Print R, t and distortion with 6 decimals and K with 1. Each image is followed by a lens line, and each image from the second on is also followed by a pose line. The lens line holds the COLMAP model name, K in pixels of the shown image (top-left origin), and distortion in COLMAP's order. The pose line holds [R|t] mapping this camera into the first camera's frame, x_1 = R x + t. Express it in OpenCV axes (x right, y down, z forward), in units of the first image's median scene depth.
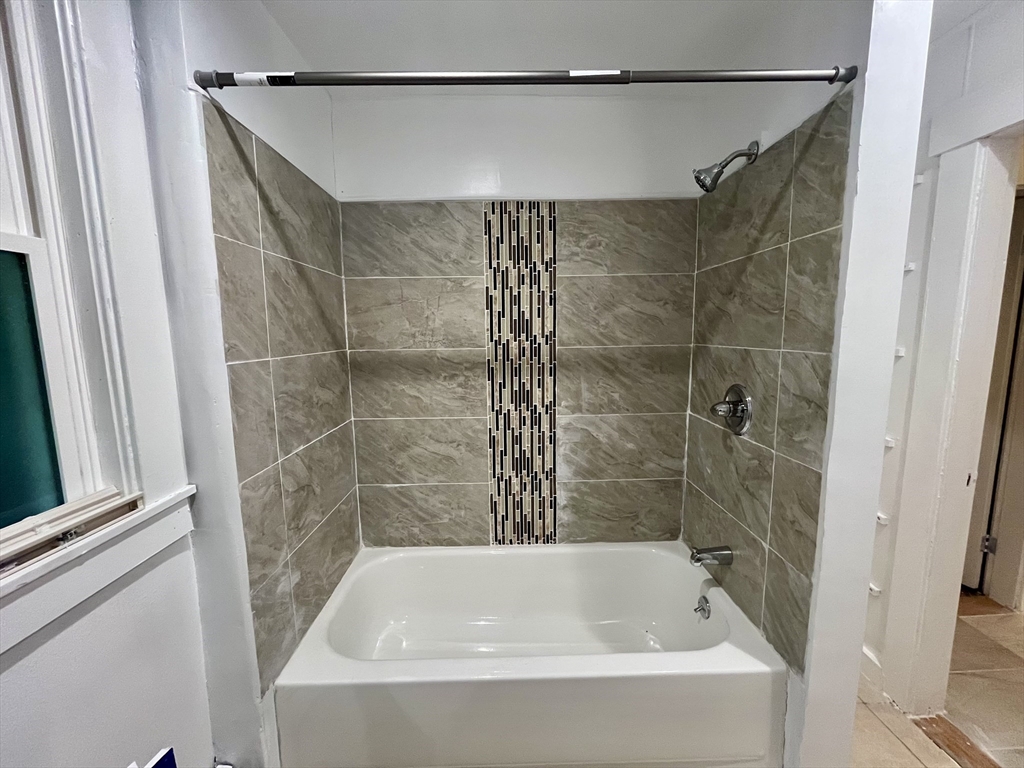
lens RADIAL K [[417.2, 0, 513.0], [0, 417.2, 382.3], [0, 0, 1]] dist [-0.002443, -0.000456]
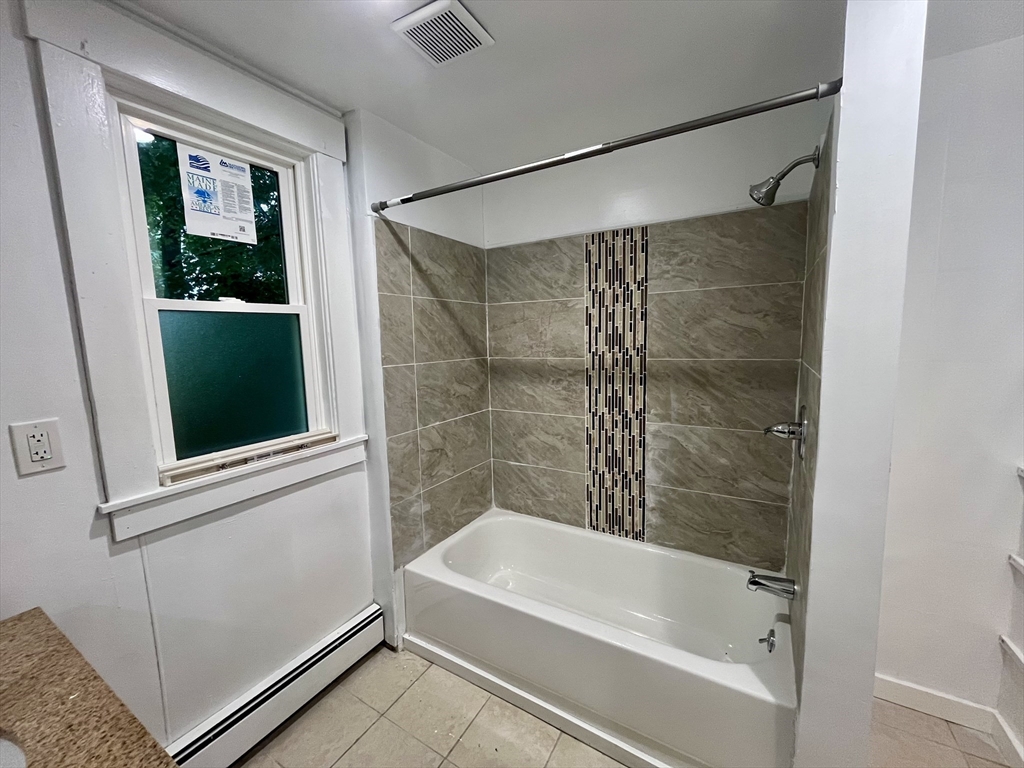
lens RADIAL K [[417.2, 0, 513.0], [0, 417.2, 382.3], [0, 0, 1]] dist [-0.002443, -0.000456]
pose [[0.847673, 0.052901, -0.527875, 0.391709], [-0.055557, 0.998397, 0.010841, -0.016230], [0.527602, 0.020138, 0.849253, -0.102800]]
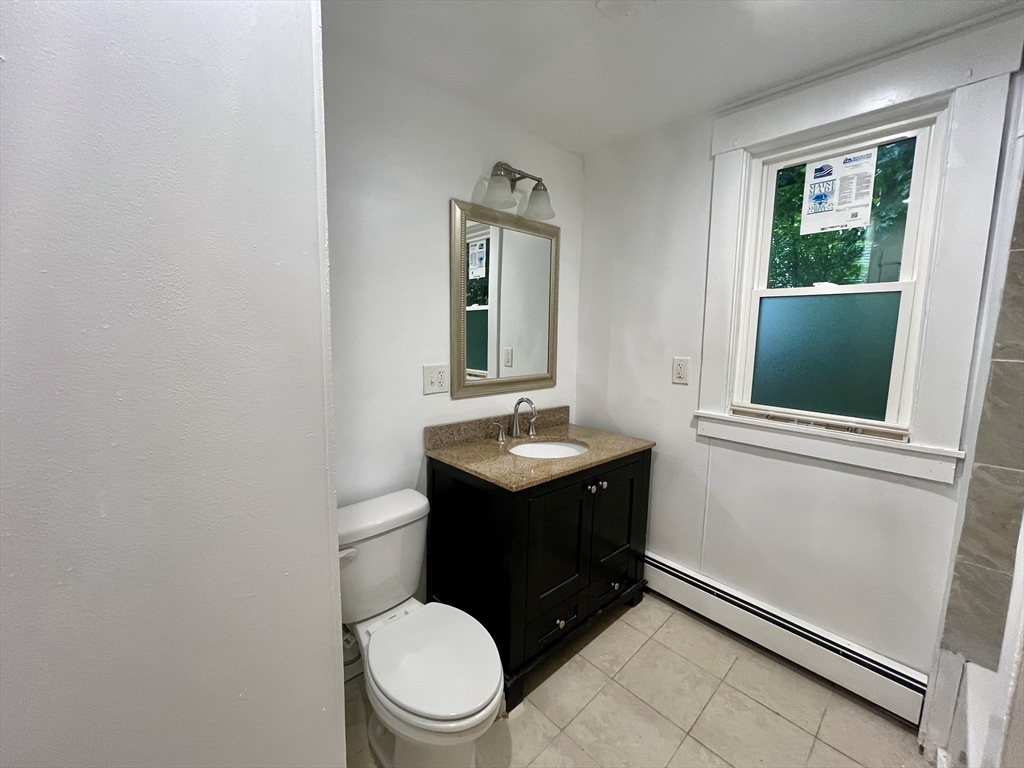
lens RADIAL K [[417.2, 0, 513.0], [0, 417.2, 382.3], [0, 0, 1]] dist [-0.002443, -0.000456]
pose [[-0.751749, 0.074777, -0.655196, 0.634644], [-0.099093, 0.969460, 0.224340, -0.064223], [0.651961, 0.233573, -0.721380, 0.559421]]
